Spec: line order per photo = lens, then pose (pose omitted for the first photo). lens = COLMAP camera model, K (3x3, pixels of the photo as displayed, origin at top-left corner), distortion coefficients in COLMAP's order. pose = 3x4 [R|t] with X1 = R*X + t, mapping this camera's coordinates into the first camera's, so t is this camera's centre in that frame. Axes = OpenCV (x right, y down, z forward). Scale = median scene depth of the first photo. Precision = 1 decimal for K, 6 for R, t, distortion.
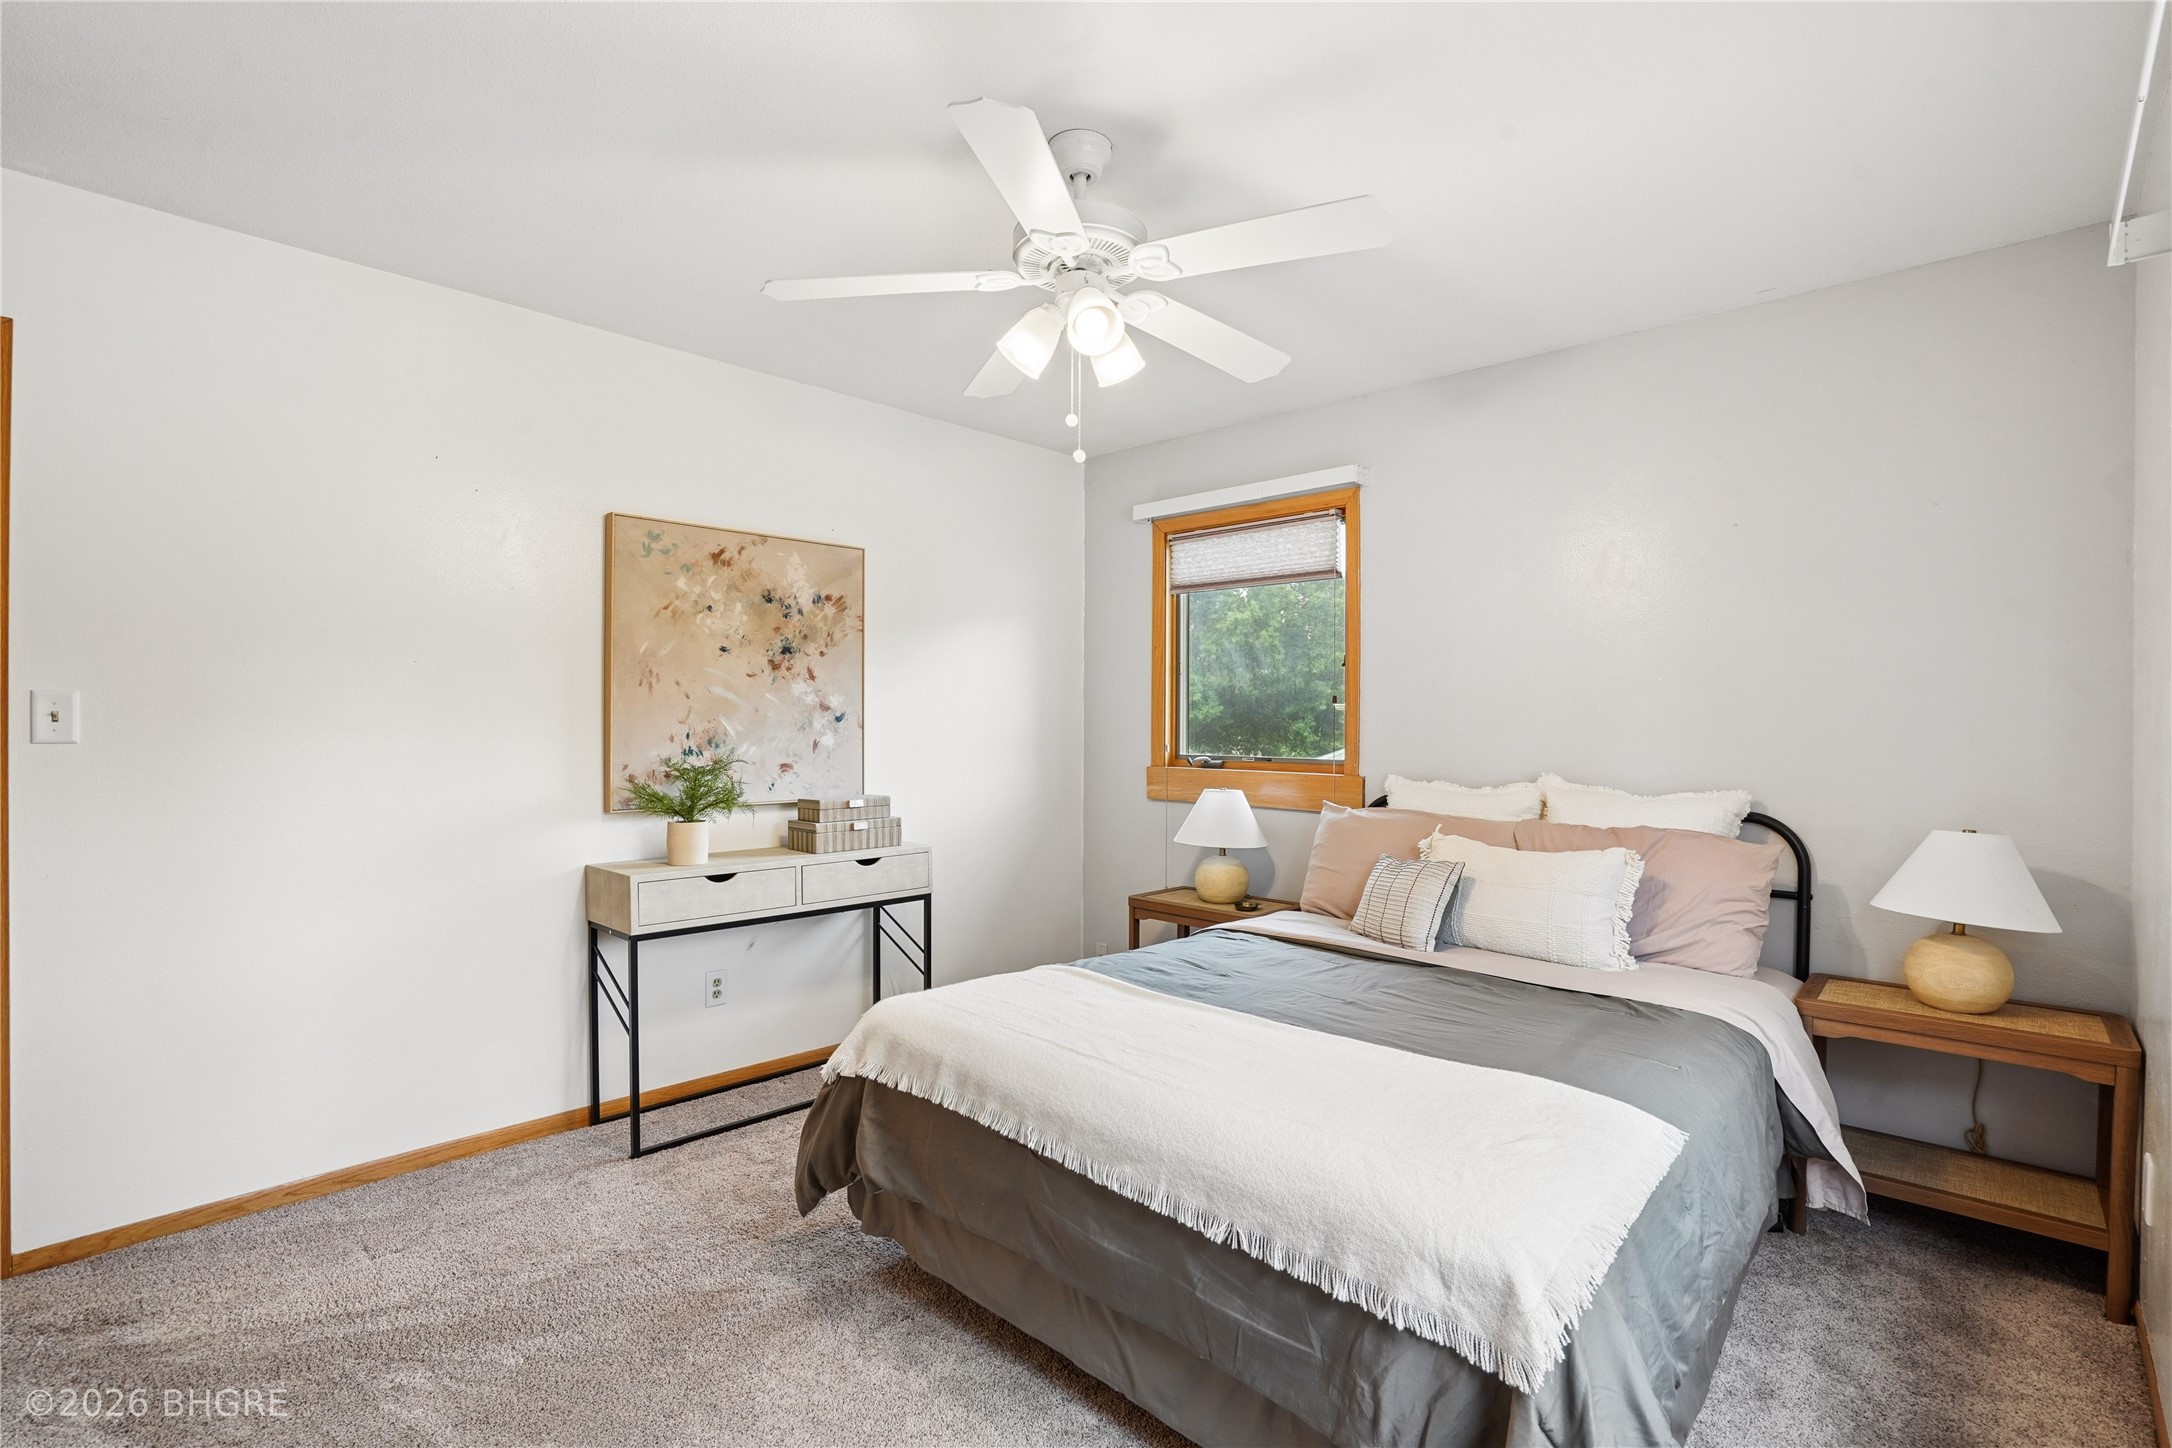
lens RADIAL K [[1016.4, 0, 1082.0], [0, 1016.4, 717.1], [0, 0, 1]] dist [-0.031014, 0.000364]
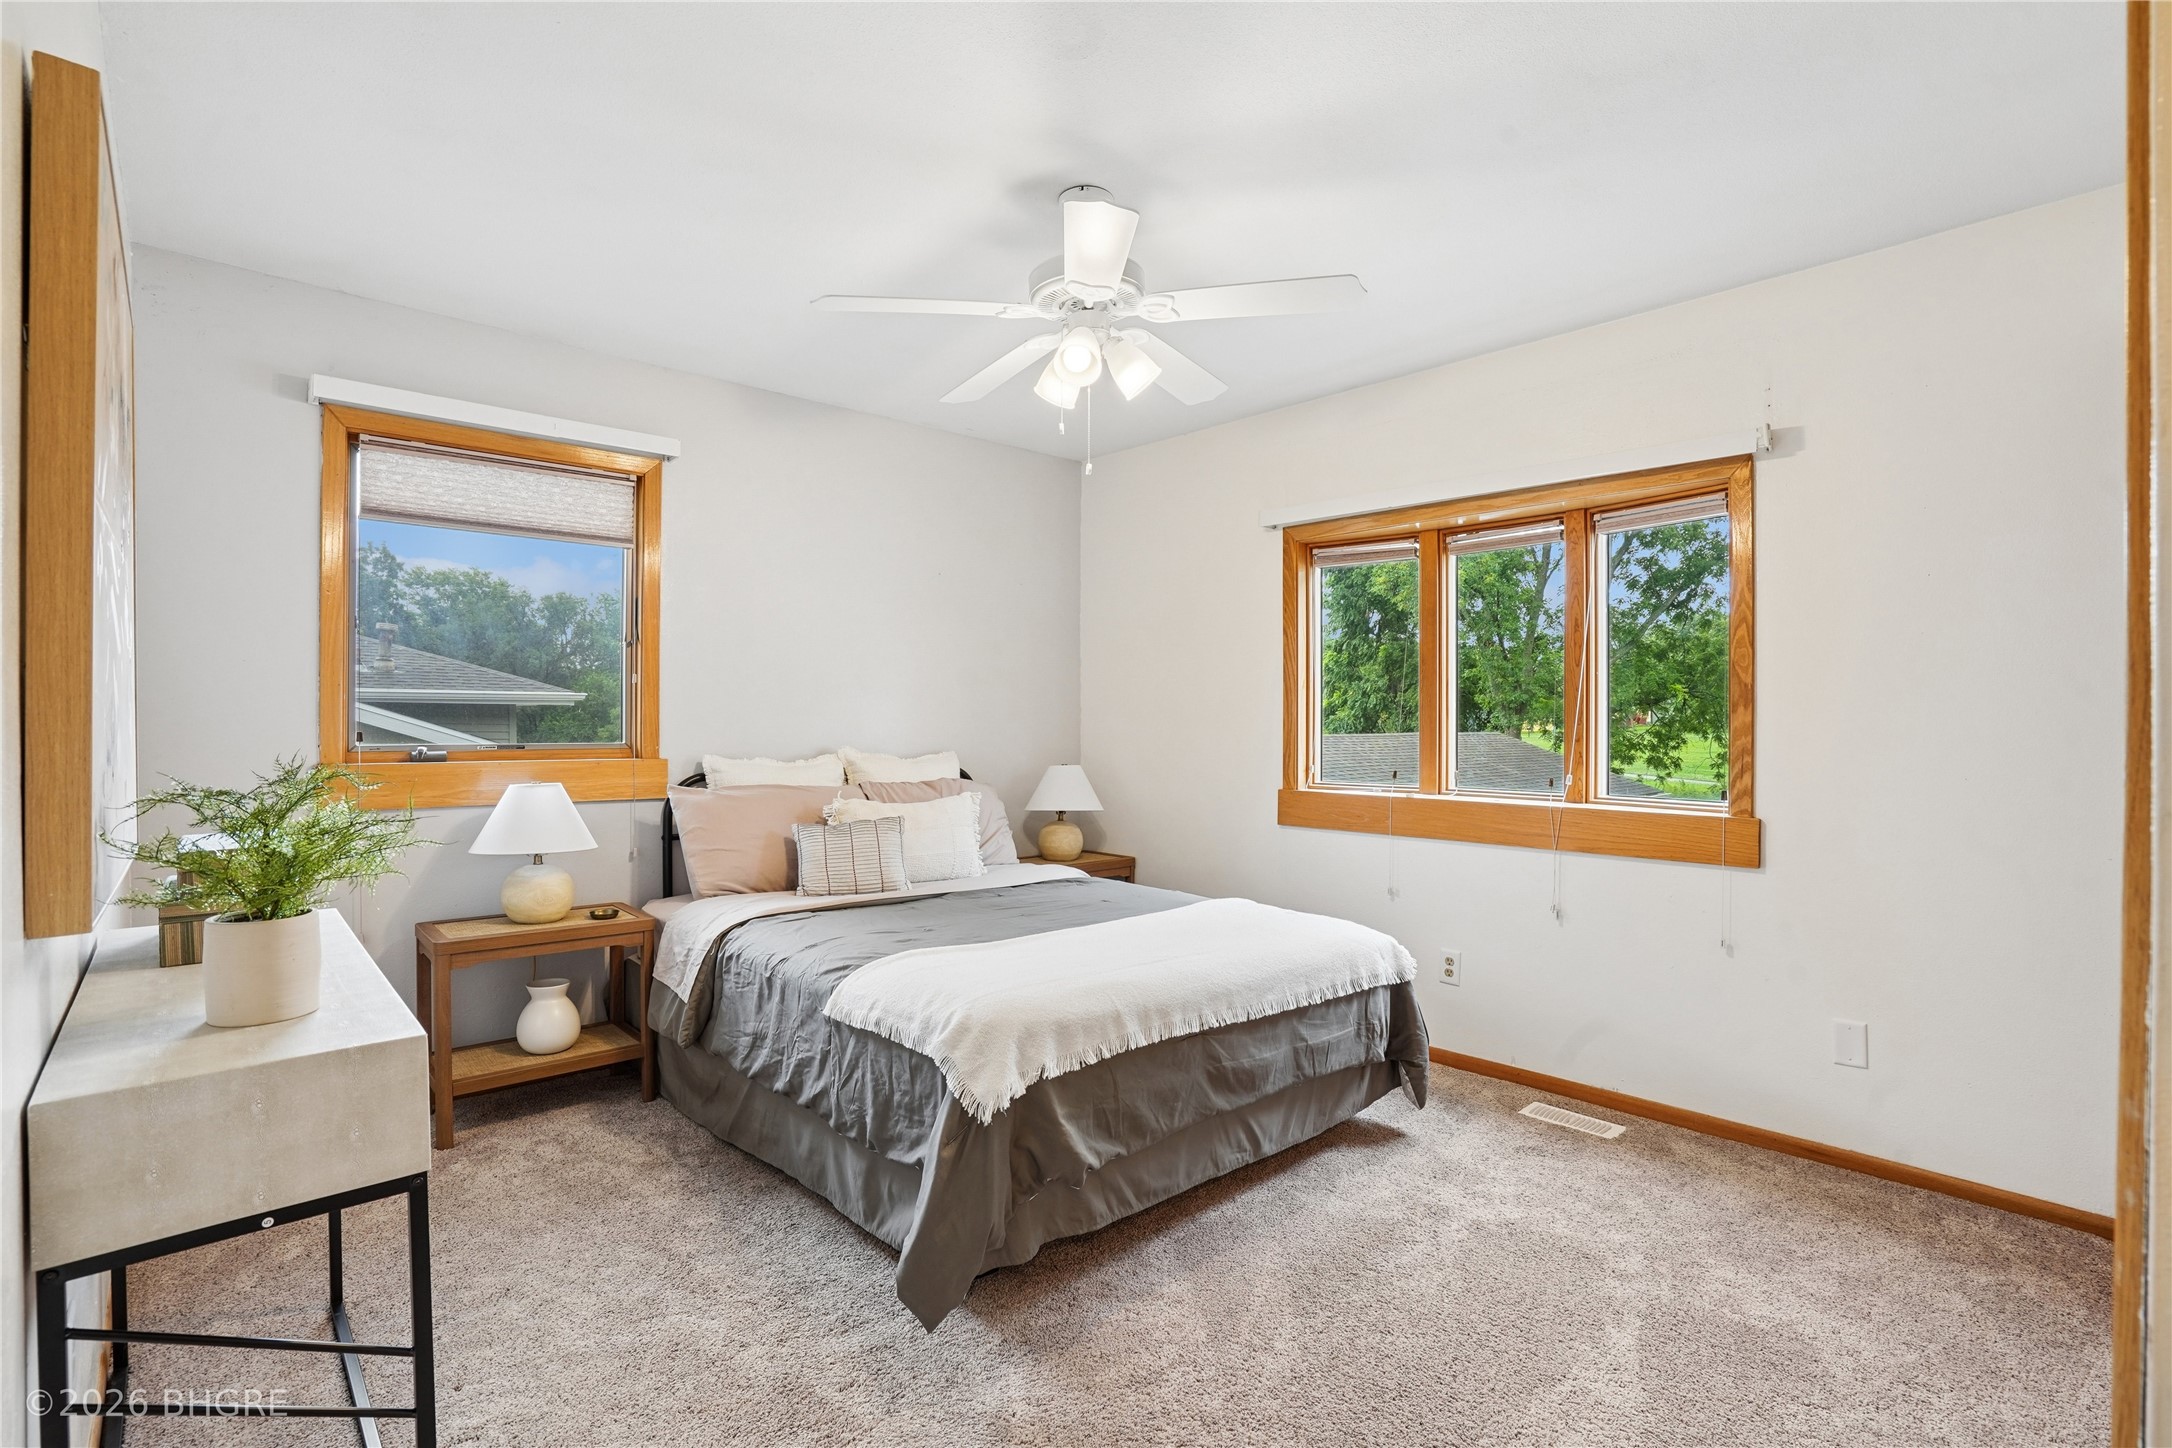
lens RADIAL K [[1016.4, 0, 1082.0], [0, 1016.4, 717.1], [0, 0, 1]] dist [-0.031014, 0.000364]
pose [[0.066286, -0.002439, 0.997798, -3.976664], [-0.002368, 0.999994, 0.002602, 0.086996], [-0.997798, -0.002535, 0.066280, 3.206581]]
